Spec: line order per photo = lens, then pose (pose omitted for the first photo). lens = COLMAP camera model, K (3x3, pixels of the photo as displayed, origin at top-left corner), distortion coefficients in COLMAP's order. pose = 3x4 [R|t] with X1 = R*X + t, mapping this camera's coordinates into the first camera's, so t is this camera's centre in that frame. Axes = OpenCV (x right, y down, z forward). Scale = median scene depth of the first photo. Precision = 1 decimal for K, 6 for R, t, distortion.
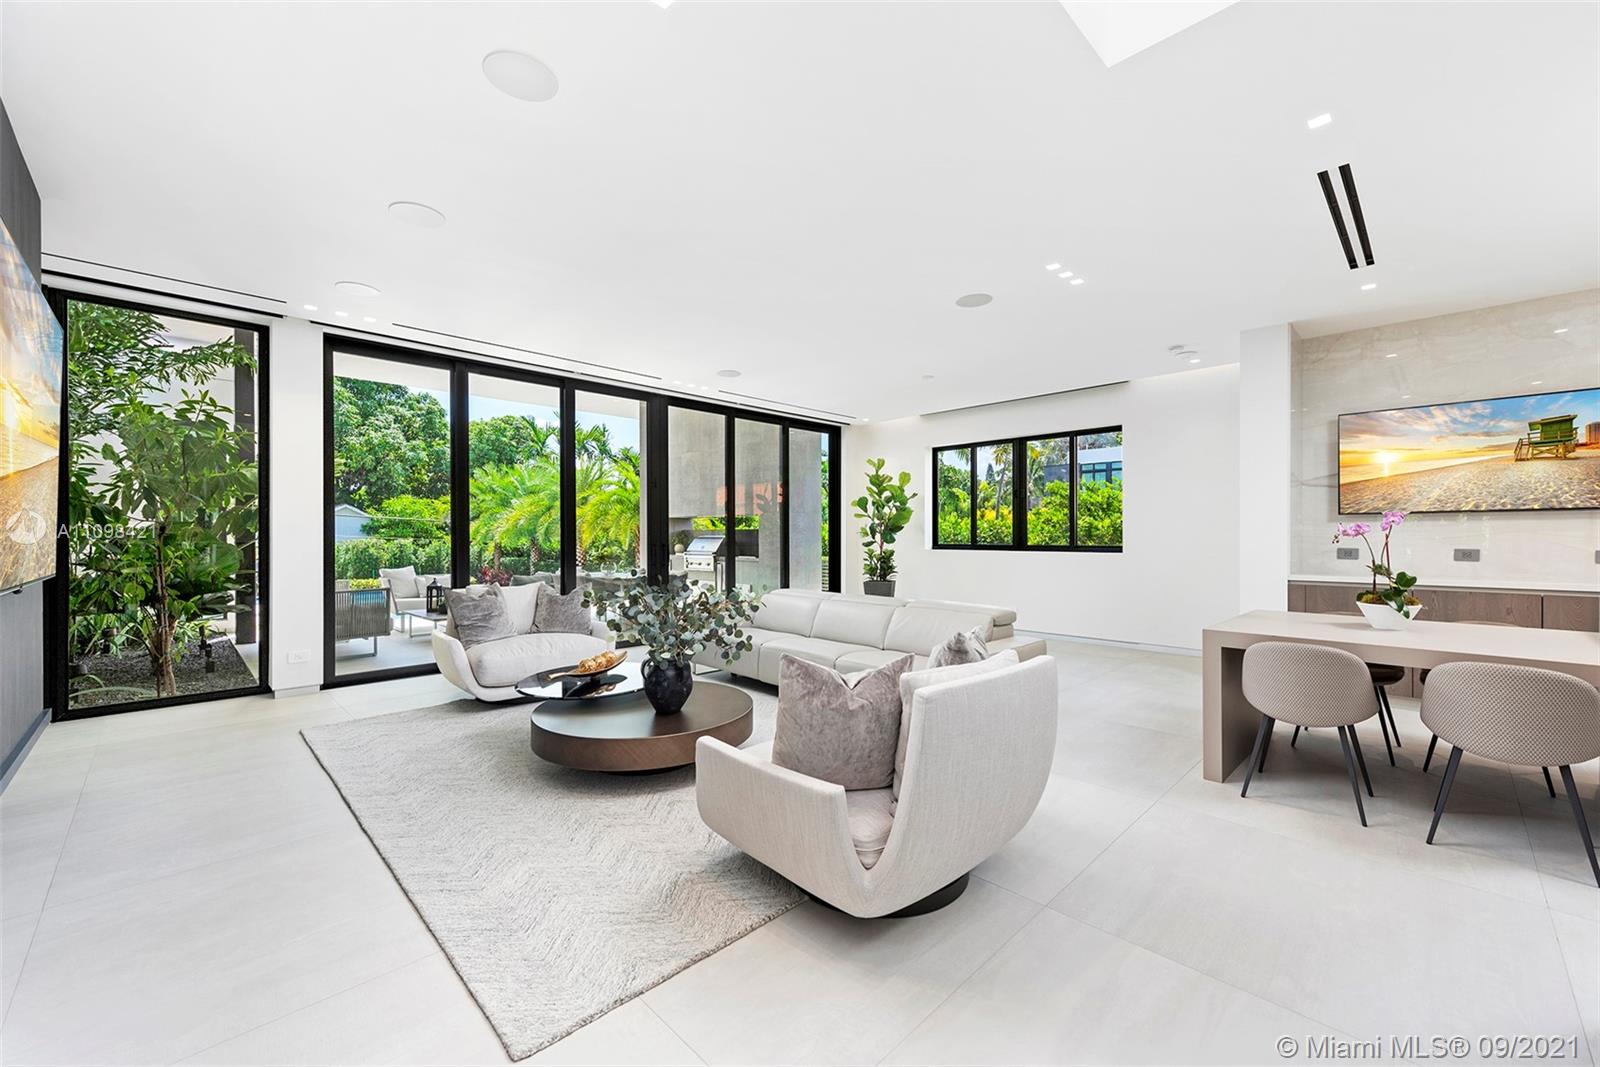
lens RADIAL K [[620.8, 0, 805.1], [0, 620.8, 539.9], [0, 0, 1]] dist [0.010337, -0.000046]
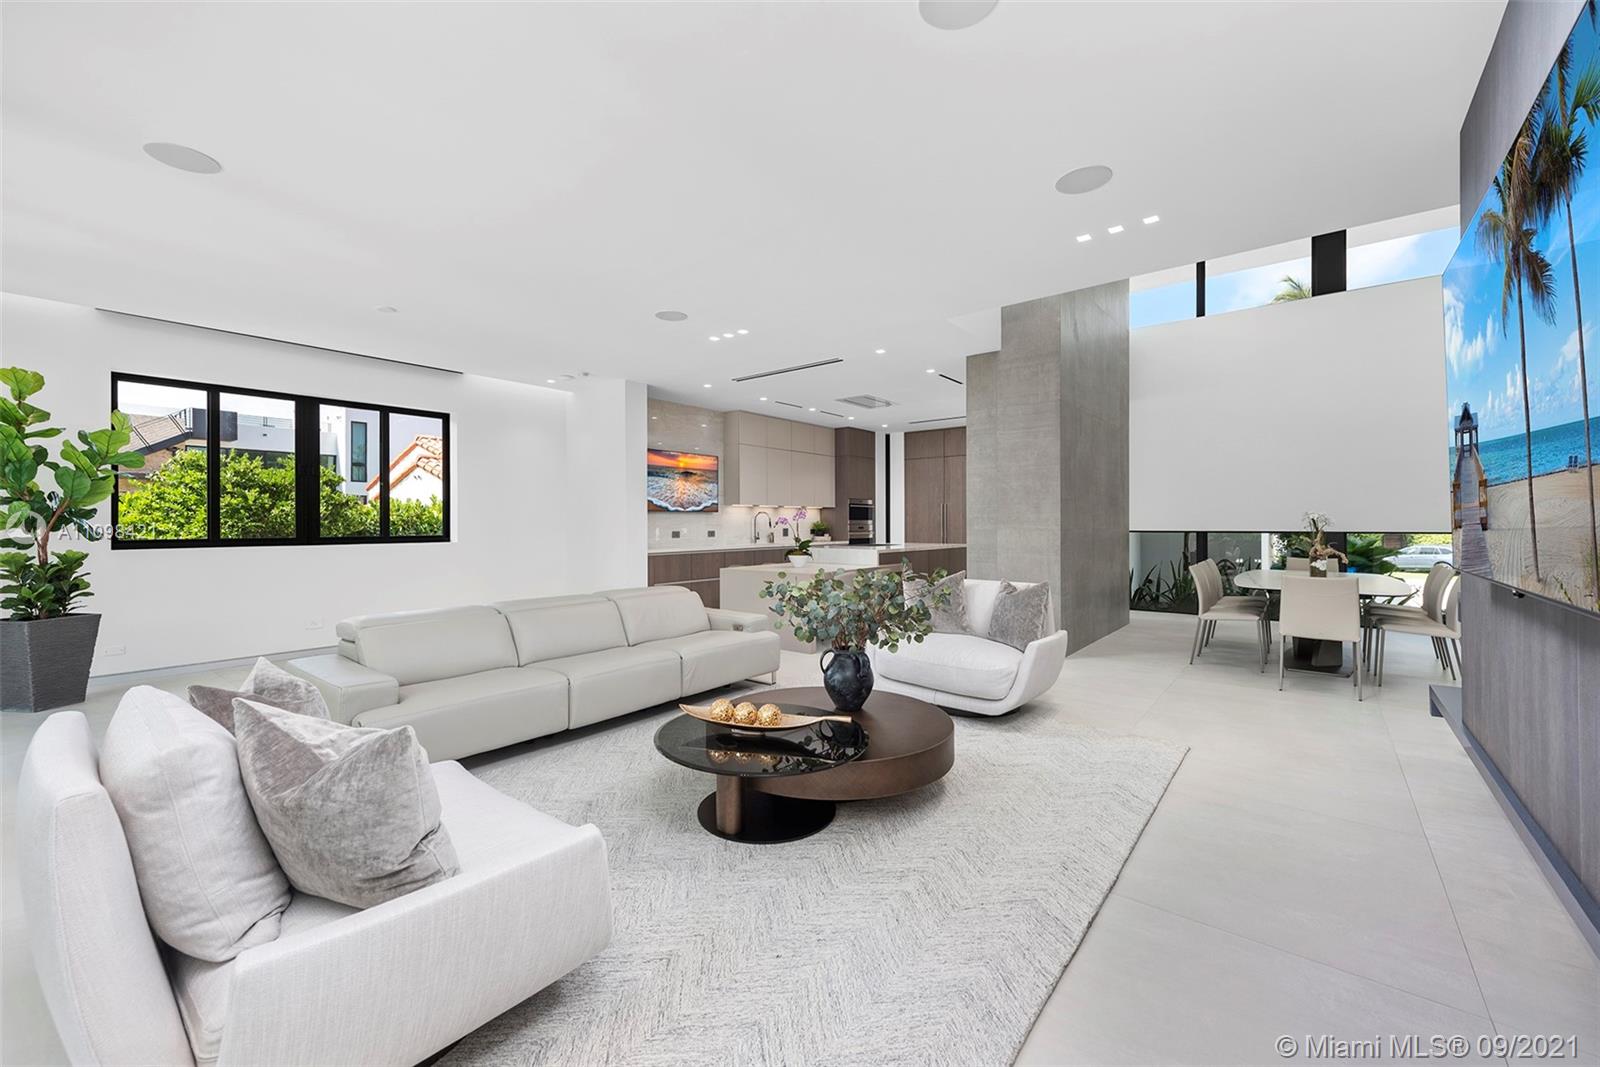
lens RADIAL K [[643.3, 0, 779.7], [0, 643.3, 523.6], [0, 0, 1]] dist [0.011961, -0.000054]
pose [[-0.086950, 0.001059, 0.996212, -0.472879], [0.007054, 0.999975, -0.000448, -0.002693], [-0.996188, 0.006989, -0.086955, 0.471107]]
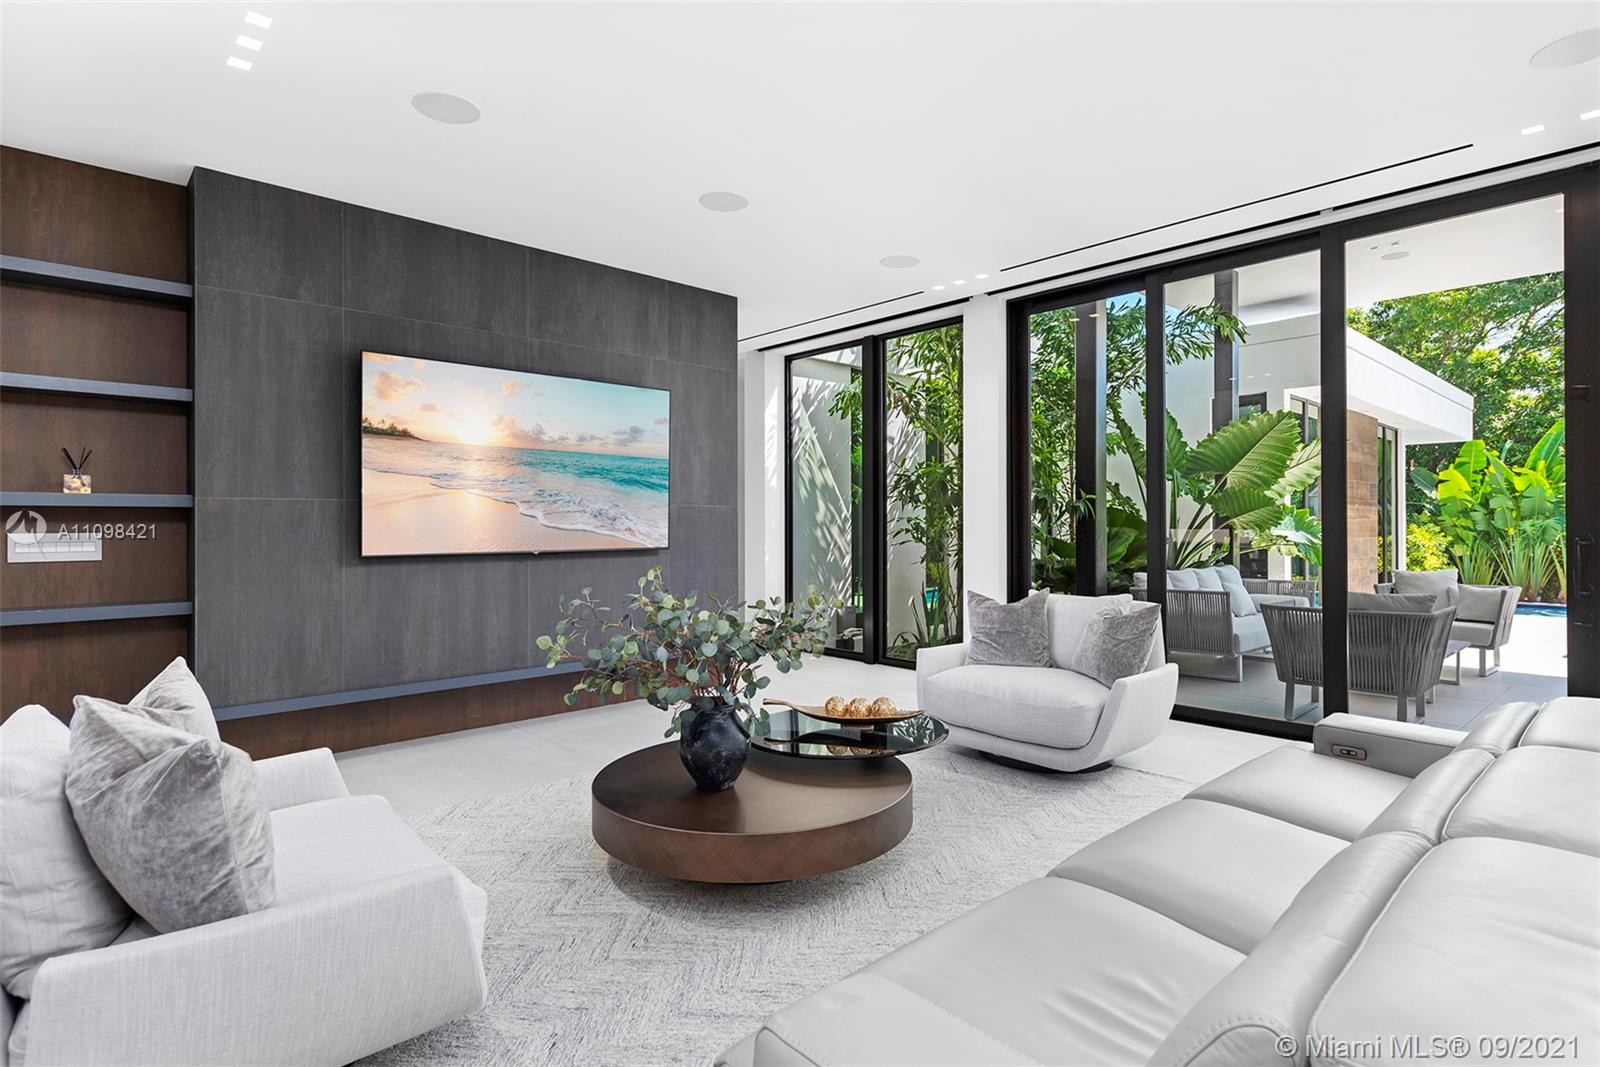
lens RADIAL K [[831.8, 0, 801.0], [0, 831.8, 524.0], [0, 0, 1]] dist [0.000547, 0.000097]
pose [[-0.044083, -0.000043, -0.999028, 0.266404], [-0.000495, 1.000000, -0.000021, -0.003794], [0.999028, 0.000493, -0.044083, 0.450093]]
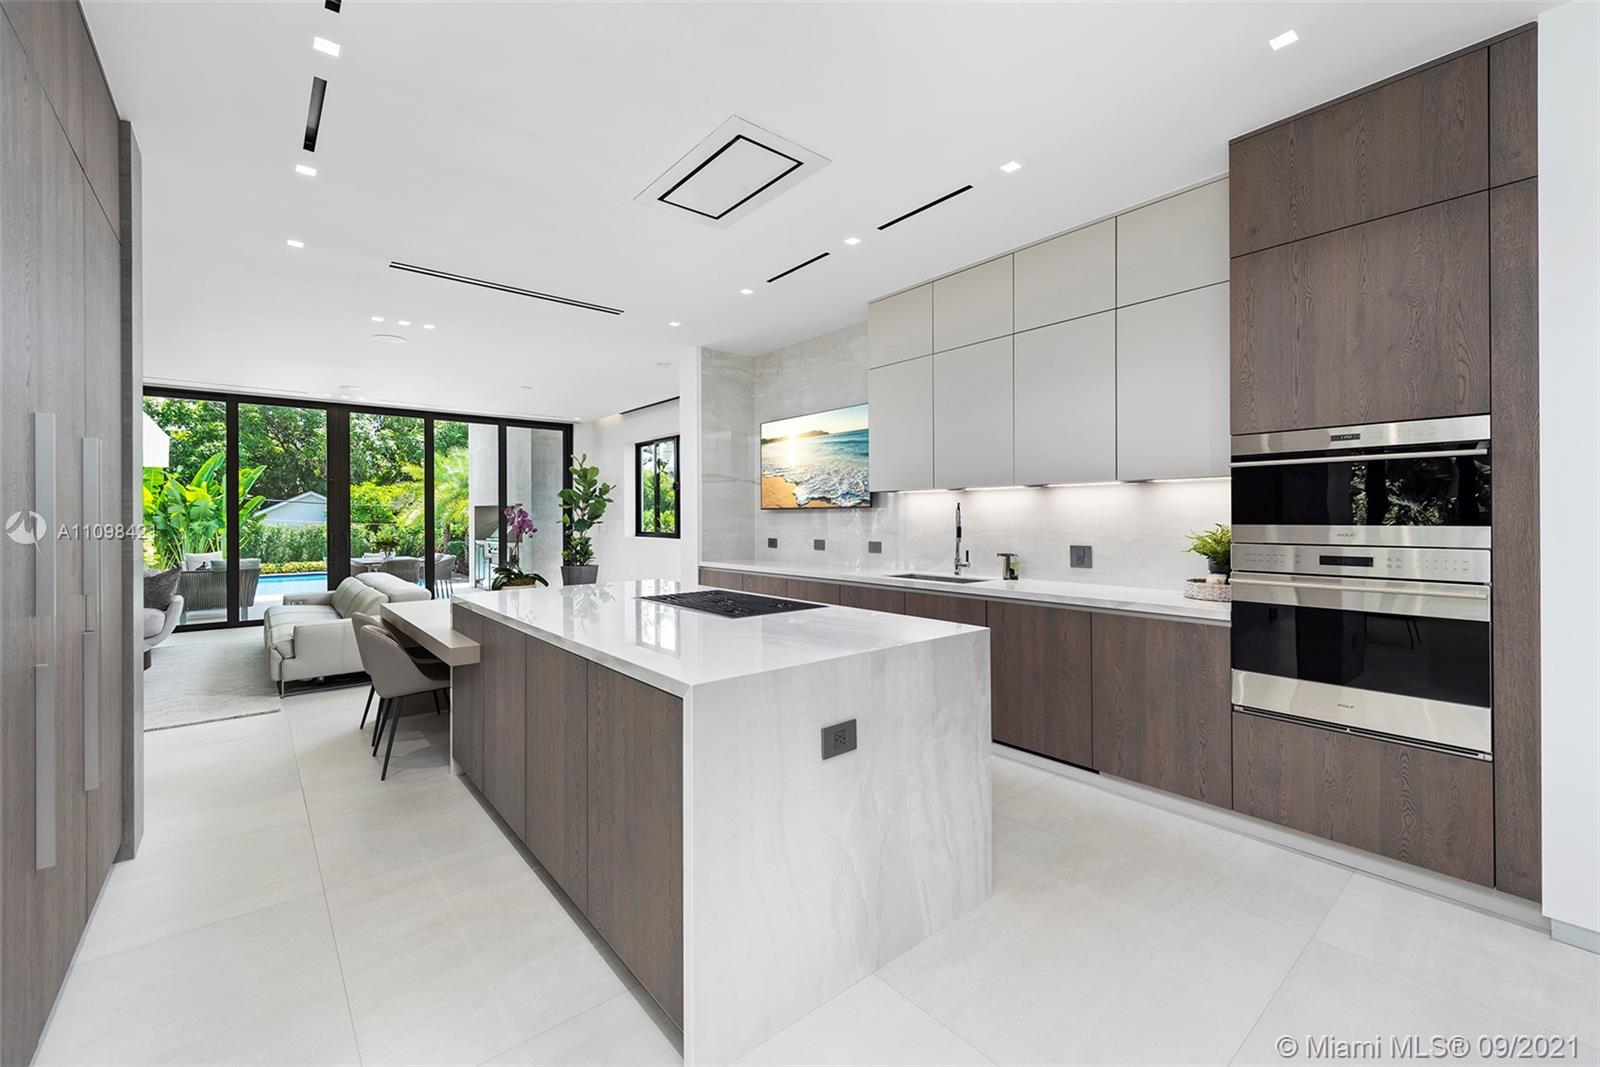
lens RADIAL K [[660.6, 0, 793.6], [0, 660.6, 523.8], [0, 0, 1]] dist [0.001671, 0.000058]
pose [[0.994101, -0.002518, -0.108432, 0.624256], [0.002926, 0.999989, 0.003602, -0.010780], [0.108421, -0.003898, 0.994097, -0.126390]]
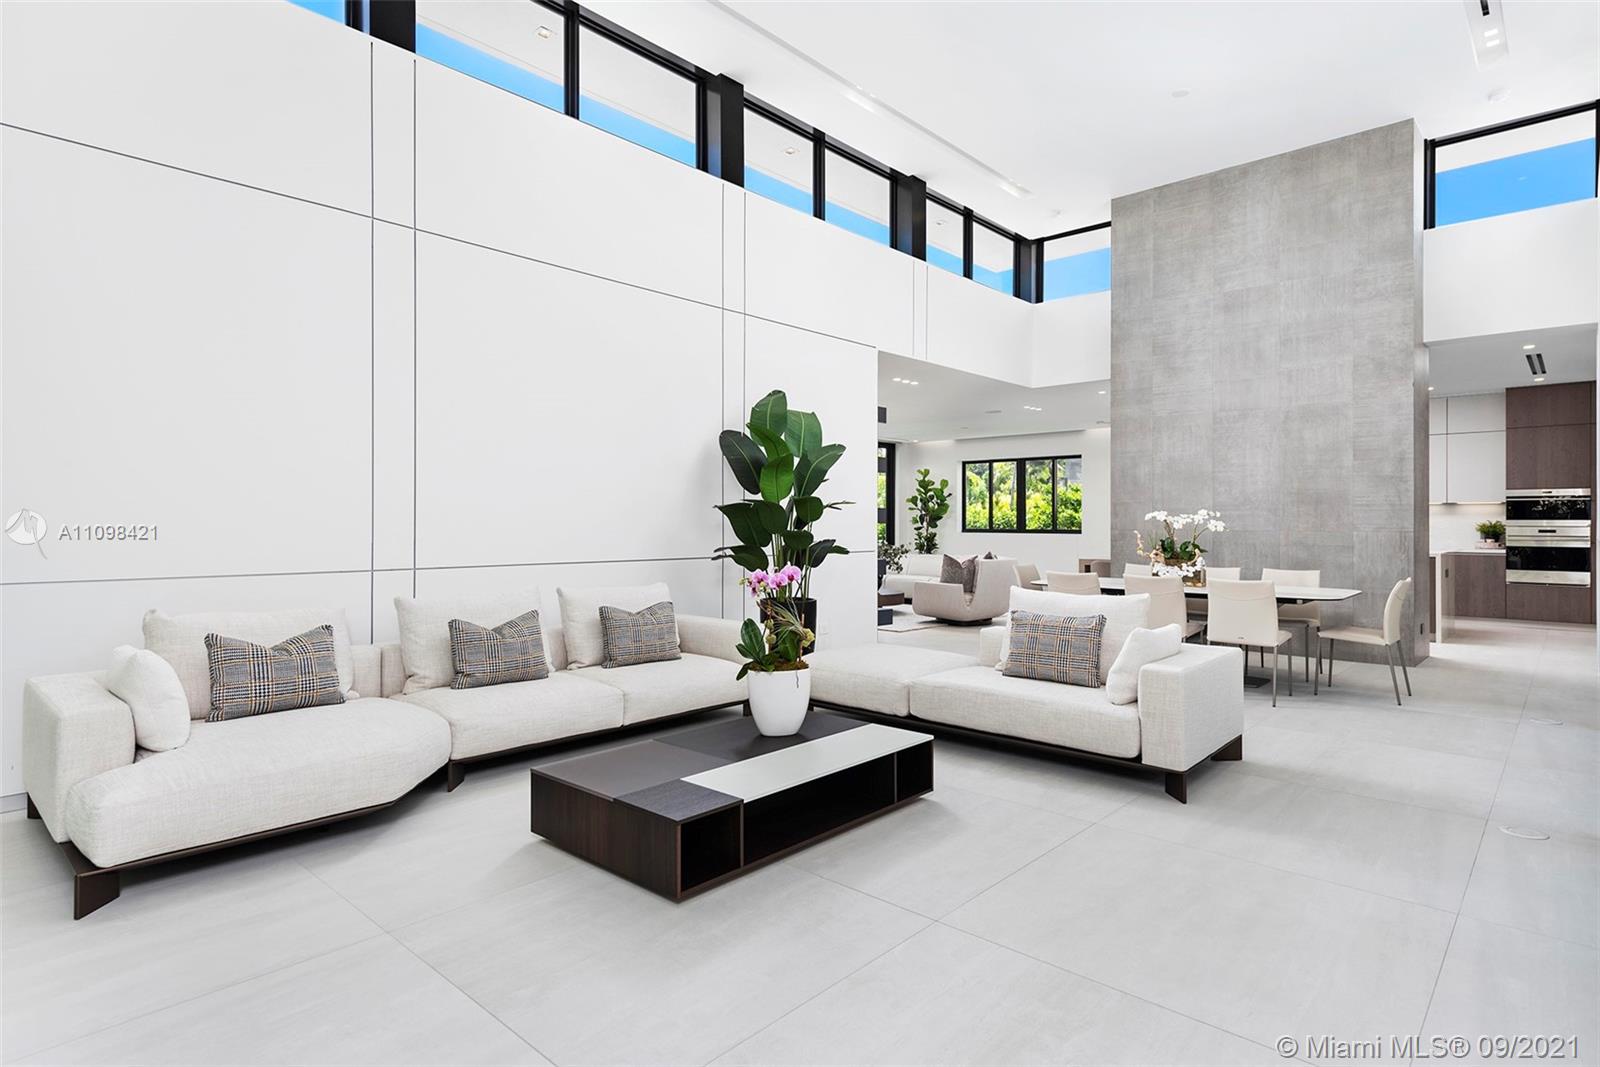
lens RADIAL K [[831.8, 0, 801.0], [0, 831.8, 524.0], [0, 0, 1]] dist [0.000547, 0.000097]
pose [[0.998891, 0.002852, 0.047005, -0.263889], [-0.002670, 0.999989, -0.003939, 0.004470], [-0.047015, 0.003809, 0.998887, -0.925218]]
